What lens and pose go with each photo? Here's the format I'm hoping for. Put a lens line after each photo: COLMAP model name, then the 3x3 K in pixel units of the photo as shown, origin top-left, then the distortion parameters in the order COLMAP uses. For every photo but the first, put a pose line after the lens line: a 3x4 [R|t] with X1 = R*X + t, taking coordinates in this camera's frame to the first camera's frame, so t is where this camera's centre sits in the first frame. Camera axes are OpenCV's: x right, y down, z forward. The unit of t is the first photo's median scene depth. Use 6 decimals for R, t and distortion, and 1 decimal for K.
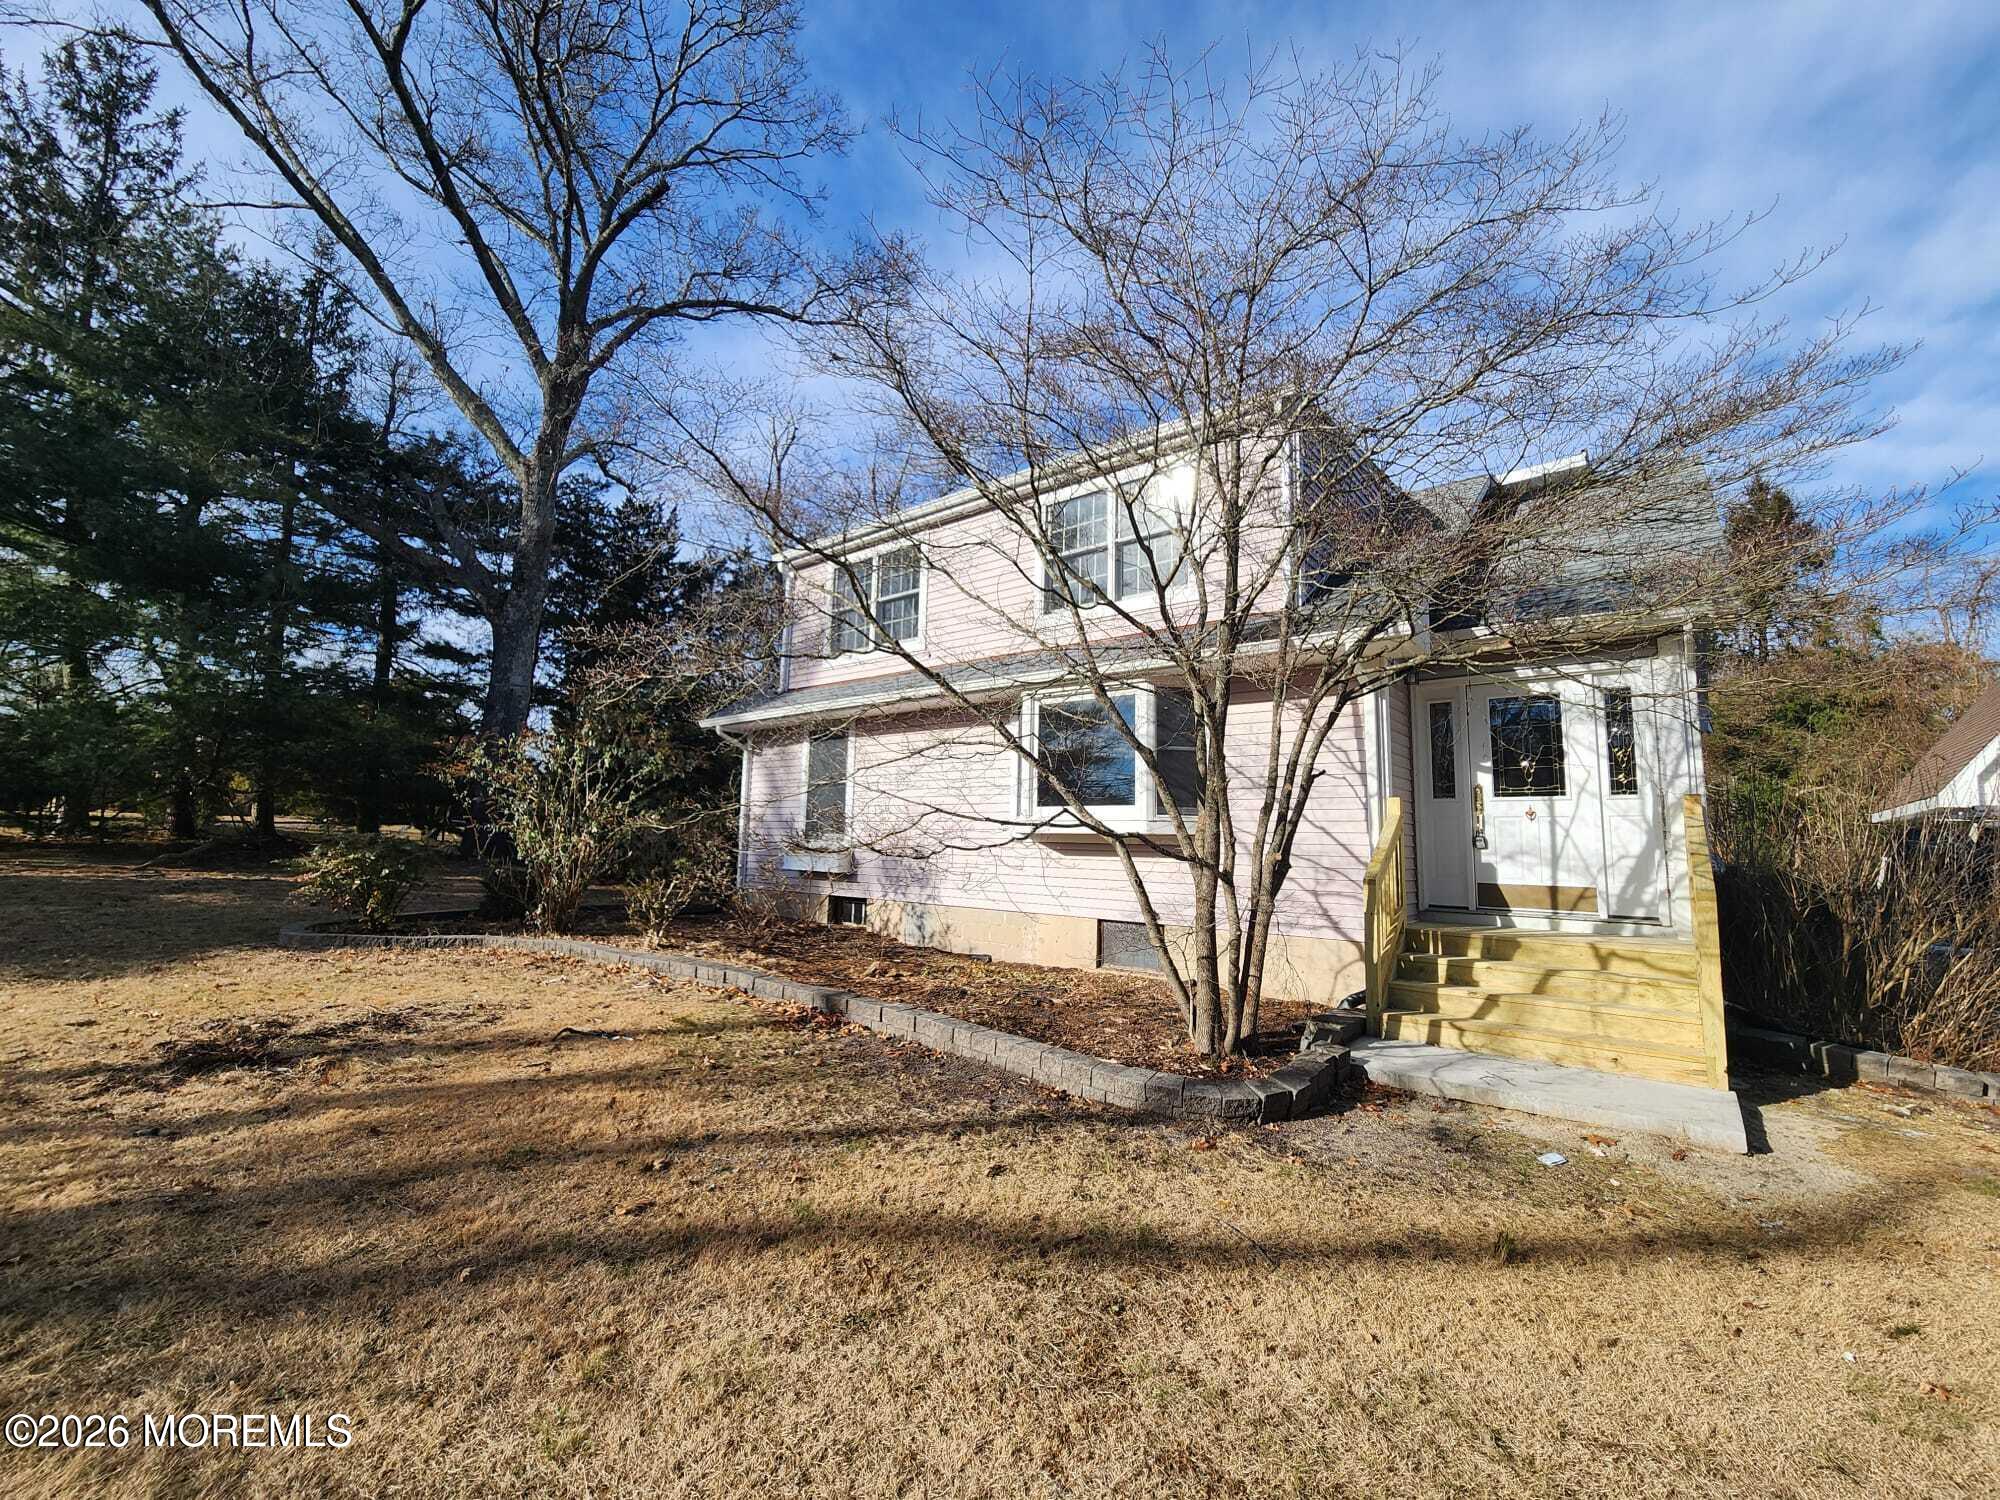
lens RADIAL K [[831.4, 0, 1000.9], [0, 831.4, 745.6], [0, 0, 1]] dist [0.000467, -0.000475]
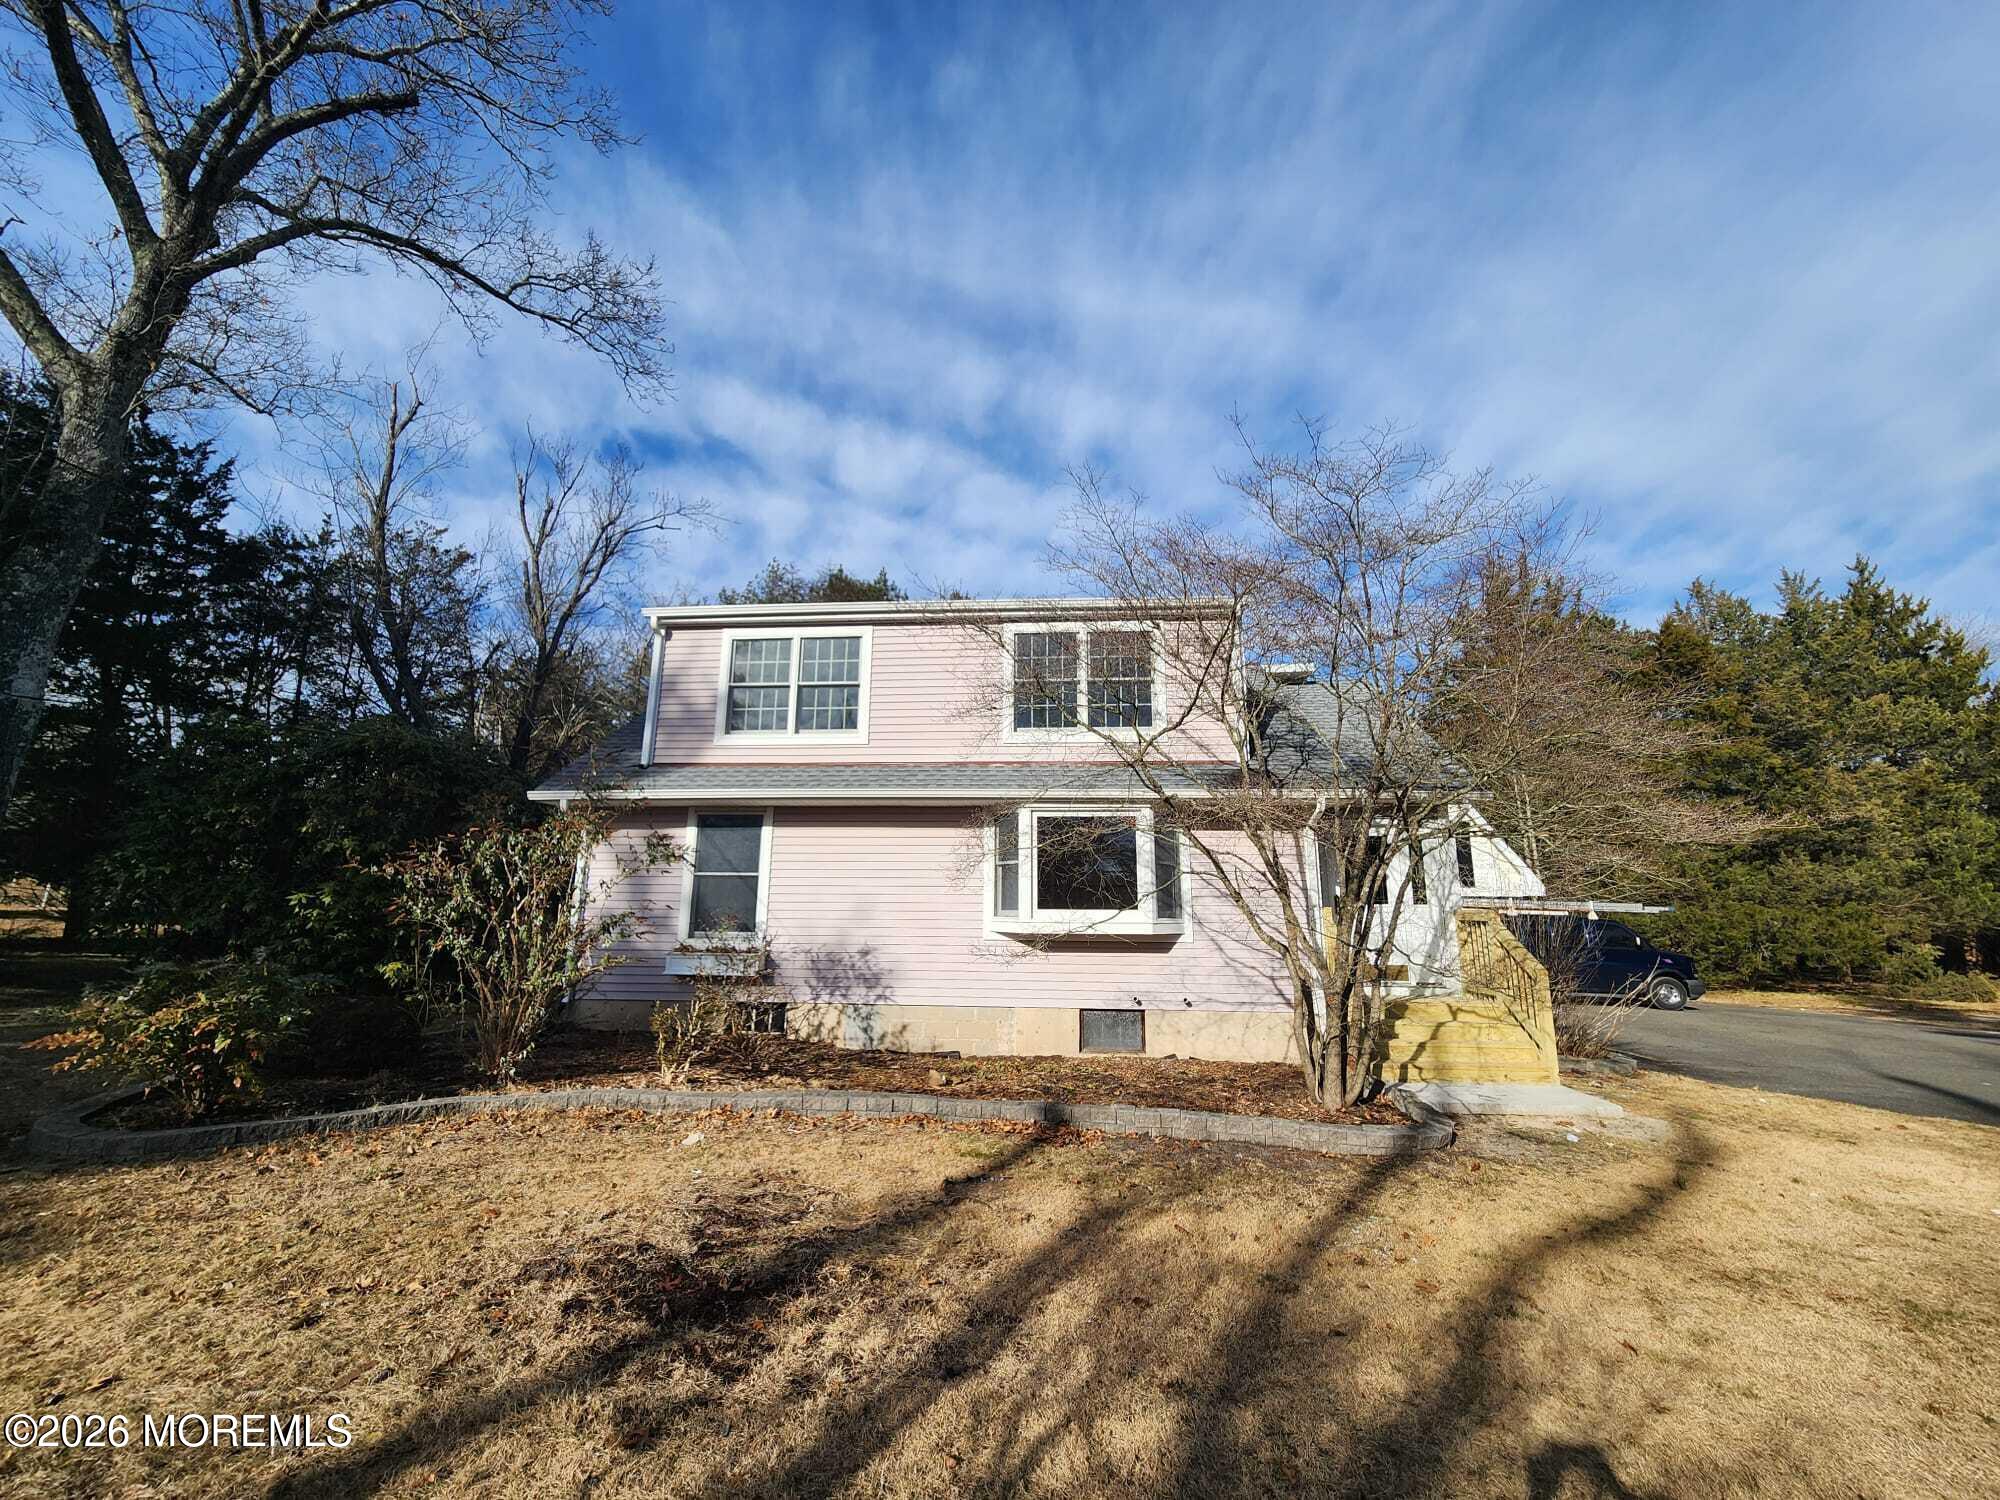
lens RADIAL K [[831.4, 0, 1003.2], [0, 831.4, 751.3], [0, 0, 1]] dist [0.000467, -0.000475]
pose [[0.821608, 0.096372, 0.561848, -0.543734], [-0.058752, 0.994673, -0.084699, -0.033433], [-0.567018, 0.036579, 0.822893, 0.091275]]
